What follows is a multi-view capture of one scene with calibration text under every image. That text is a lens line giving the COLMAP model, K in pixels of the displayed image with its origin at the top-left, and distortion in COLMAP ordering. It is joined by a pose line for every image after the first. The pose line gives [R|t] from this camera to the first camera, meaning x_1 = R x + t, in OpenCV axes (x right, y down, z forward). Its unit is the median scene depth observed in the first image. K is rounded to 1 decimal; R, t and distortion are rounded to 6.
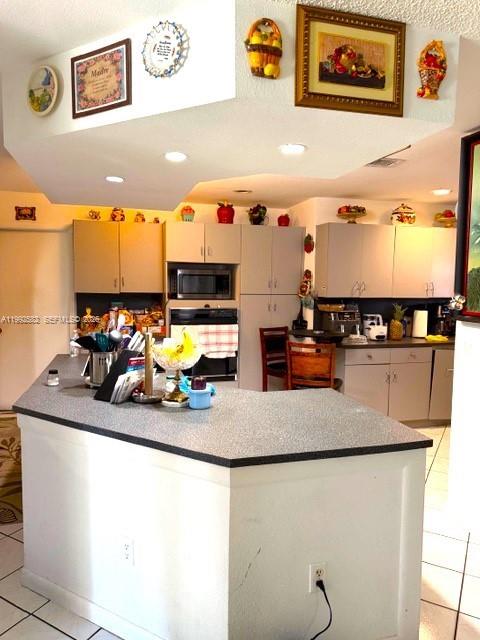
lens RADIAL K [[459.9, 0, 240.0], [0, 459.9, 320.0], [0, 0, 1]] dist [0.002149, -0.000196]
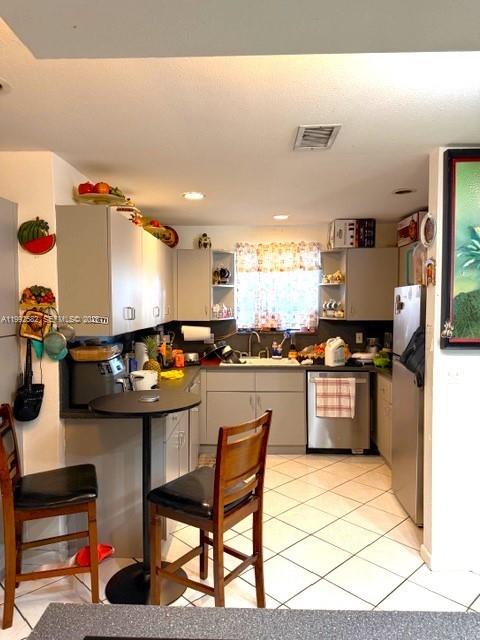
lens RADIAL K [[459.9, 0, 240.0], [0, 459.9, 320.0], [0, 0, 1]] dist [0.002149, -0.000196]
pose [[0.286662, -0.041521, 0.957132, -0.291166], [0.084744, 0.996243, 0.017837, -0.062327], [-0.954276, 0.075998, 0.289104, 0.647056]]
